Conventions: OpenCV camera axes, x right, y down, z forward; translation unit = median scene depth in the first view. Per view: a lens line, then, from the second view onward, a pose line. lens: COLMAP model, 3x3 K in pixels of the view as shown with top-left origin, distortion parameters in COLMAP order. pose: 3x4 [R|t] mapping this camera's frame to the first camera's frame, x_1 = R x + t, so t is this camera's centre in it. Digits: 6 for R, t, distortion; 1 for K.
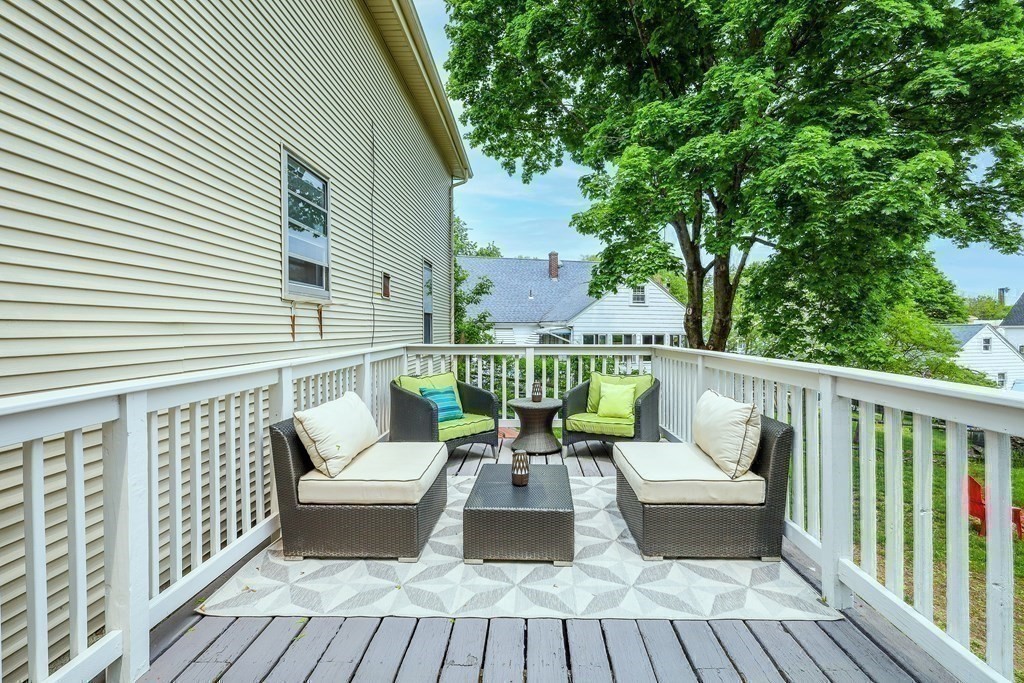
lens RADIAL K [[483.3, 0, 524.5], [0, 483.3, 331.1], [0, 0, 1]] dist [0.001047, 0.000430]
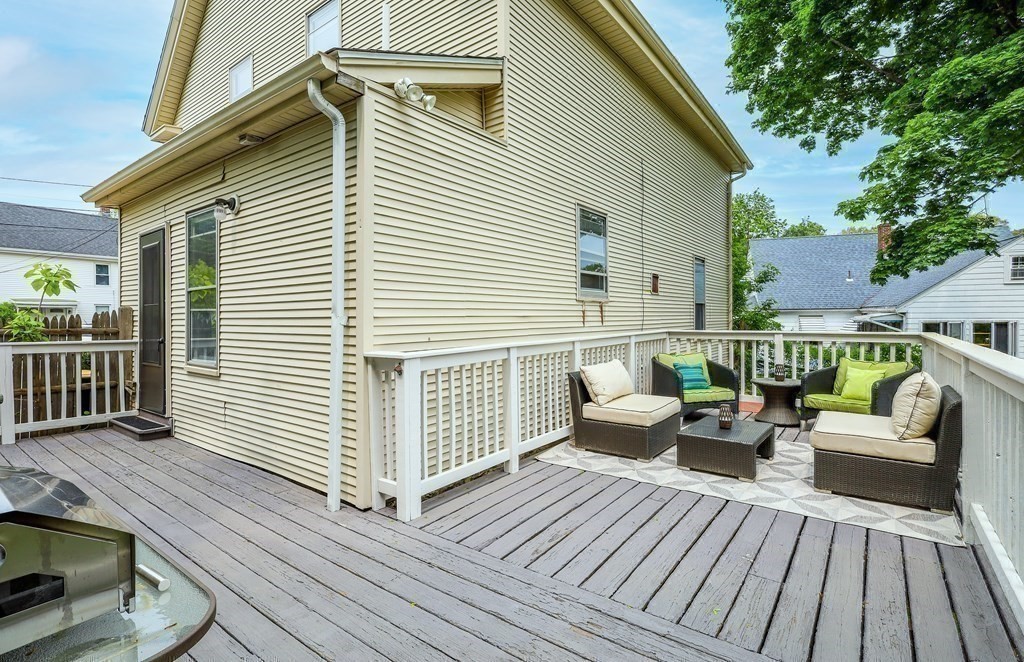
lens RADIAL K [[481.6, 0, 510.7], [0, 481.6, 315.6], [0, 0, 1]] dist [-0.000484, -0.000263]
pose [[0.807346, -0.009213, -0.590007, 0.197876], [0.004856, 0.999948, -0.008969, -0.001191], [0.590059, 0.004376, 0.807348, -0.314847]]
